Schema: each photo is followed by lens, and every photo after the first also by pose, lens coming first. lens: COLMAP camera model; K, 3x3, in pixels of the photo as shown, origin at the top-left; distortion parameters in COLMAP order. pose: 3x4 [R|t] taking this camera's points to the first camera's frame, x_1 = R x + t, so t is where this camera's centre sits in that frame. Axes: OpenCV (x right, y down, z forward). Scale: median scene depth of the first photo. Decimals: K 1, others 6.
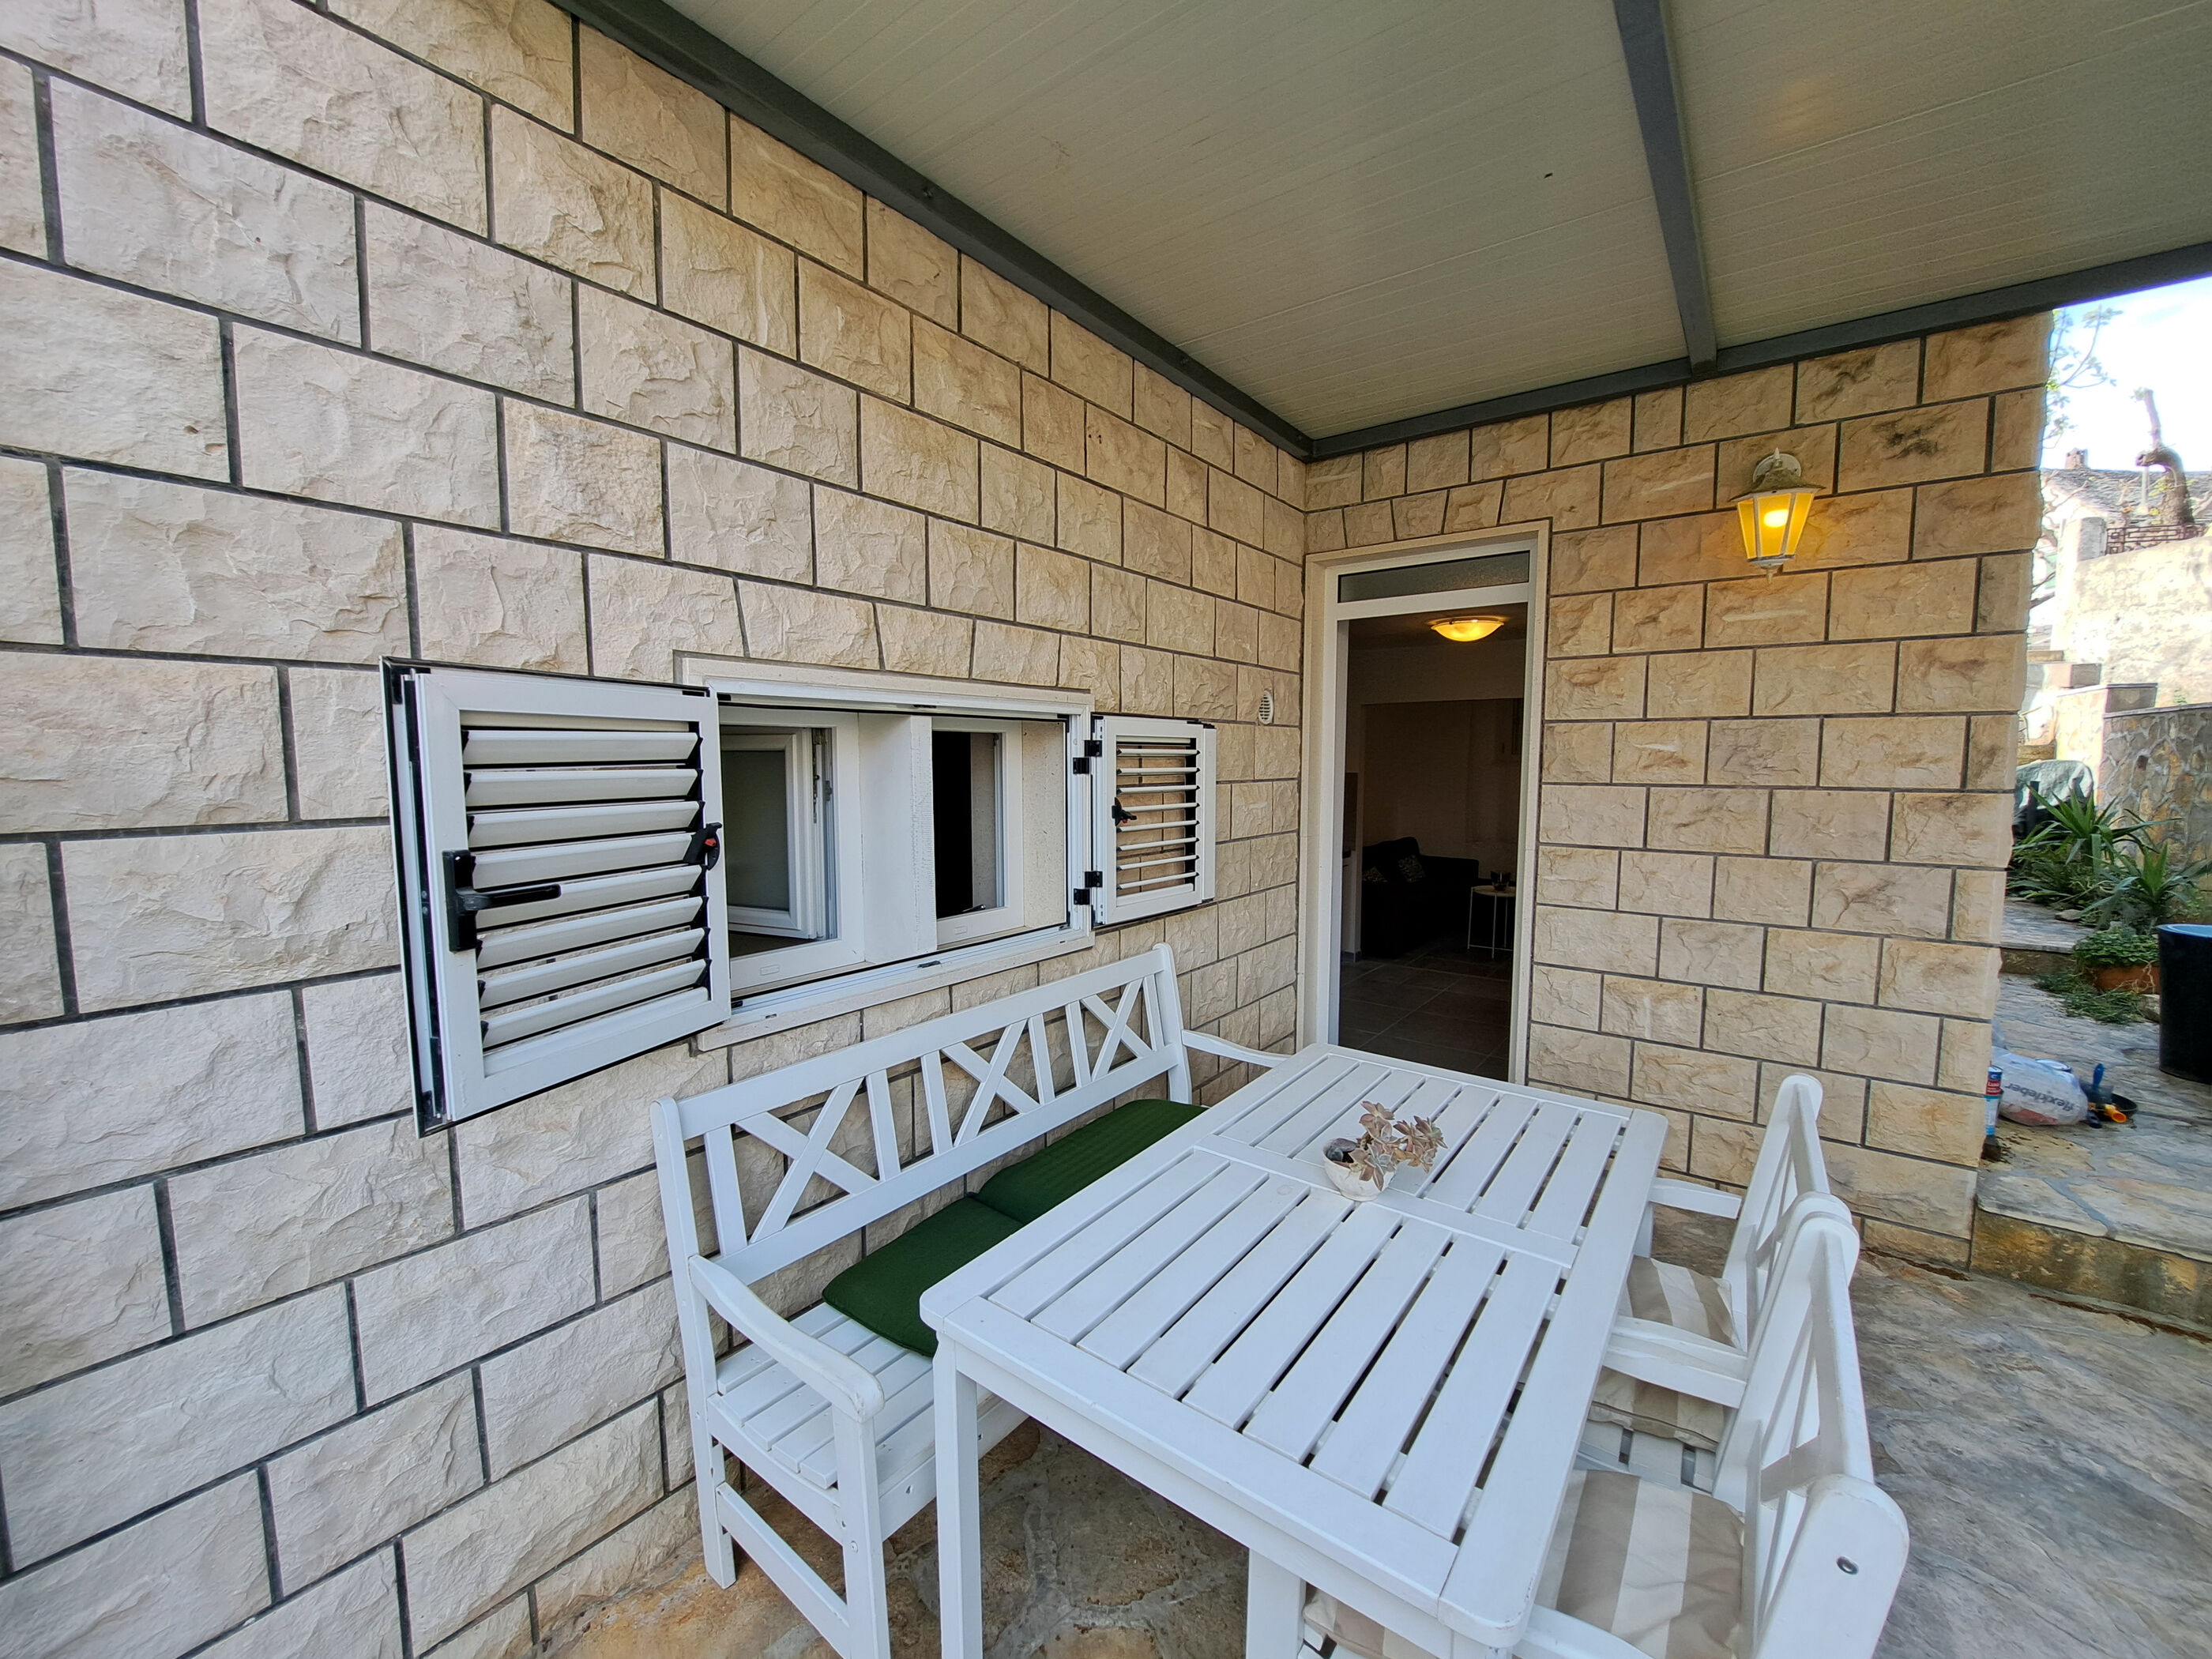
lens RADIAL K [[878.9, 0, 1115.7], [0, 878.9, 835.0], [0, 0, 1]] dist [-0.018216, 0.001282]
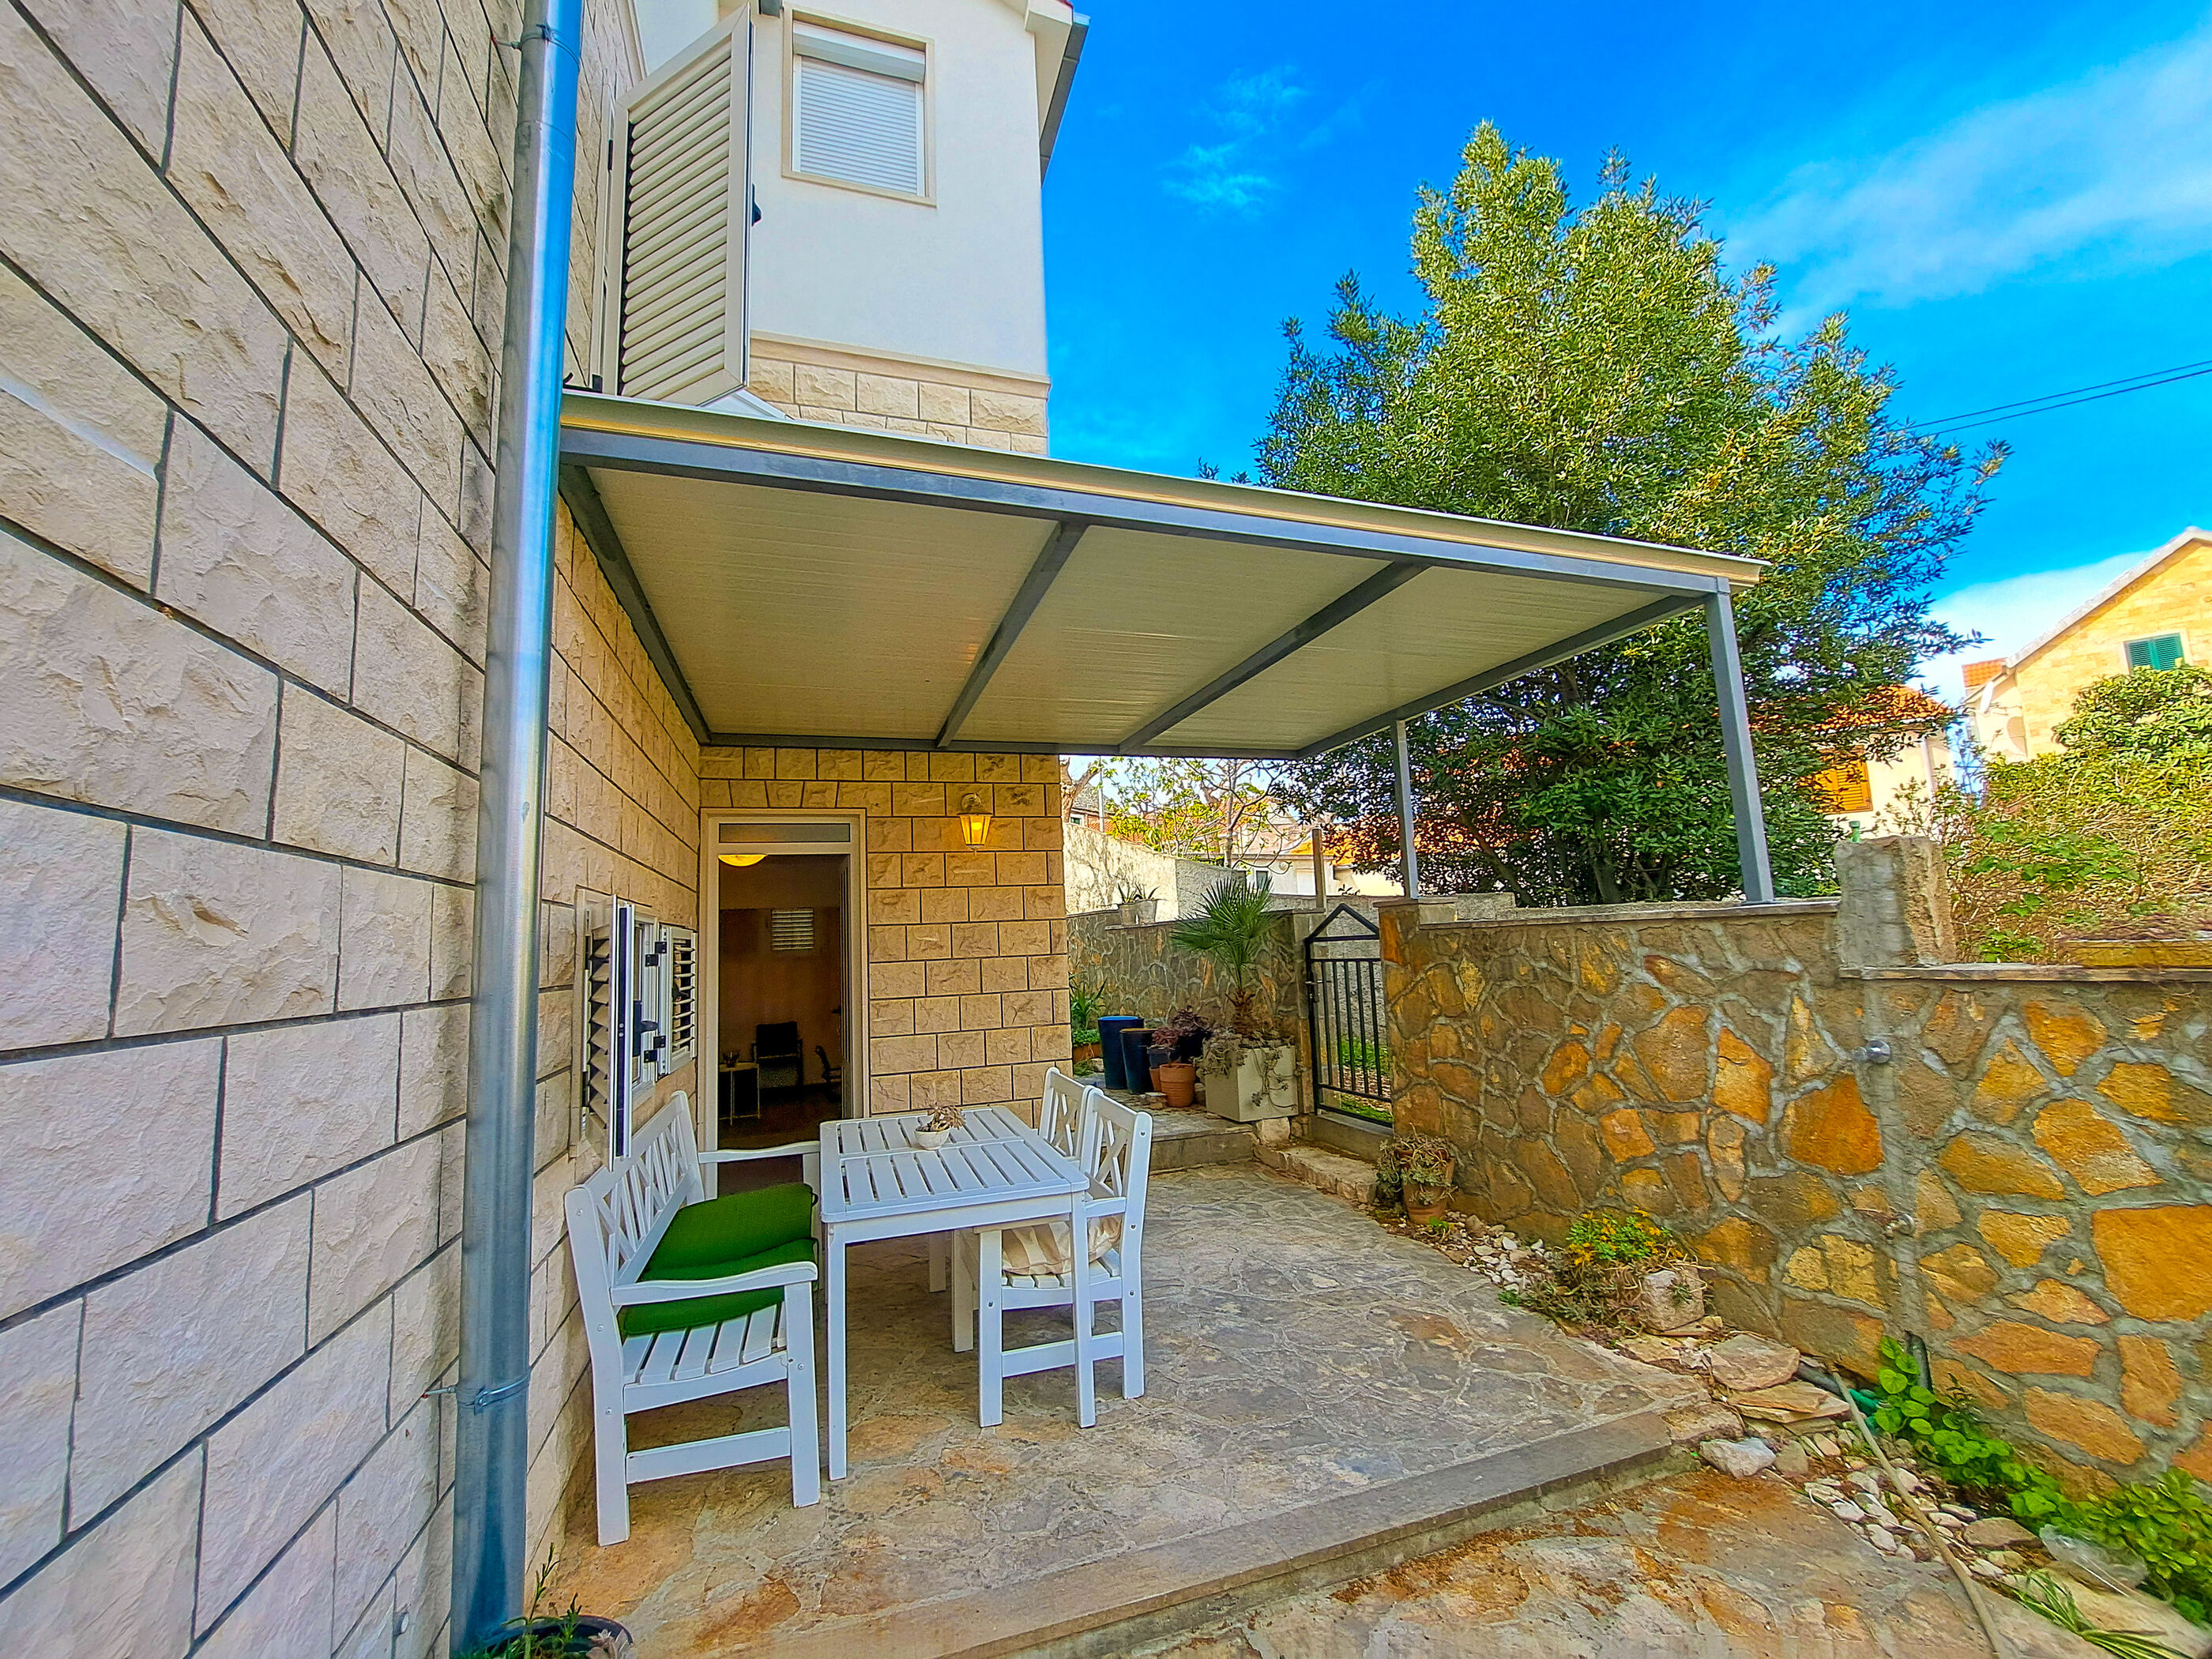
lens RADIAL K [[878.9, 0, 1097.1], [0, 878.9, 834.0], [0, 0, 1]] dist [-0.018216, 0.001282]
pose [[0.576808, 0.075579, 0.813376, -0.714240], [0.114276, 0.978454, -0.171957, 0.041921], [-0.808847, 0.192135, 0.555743, -0.359413]]
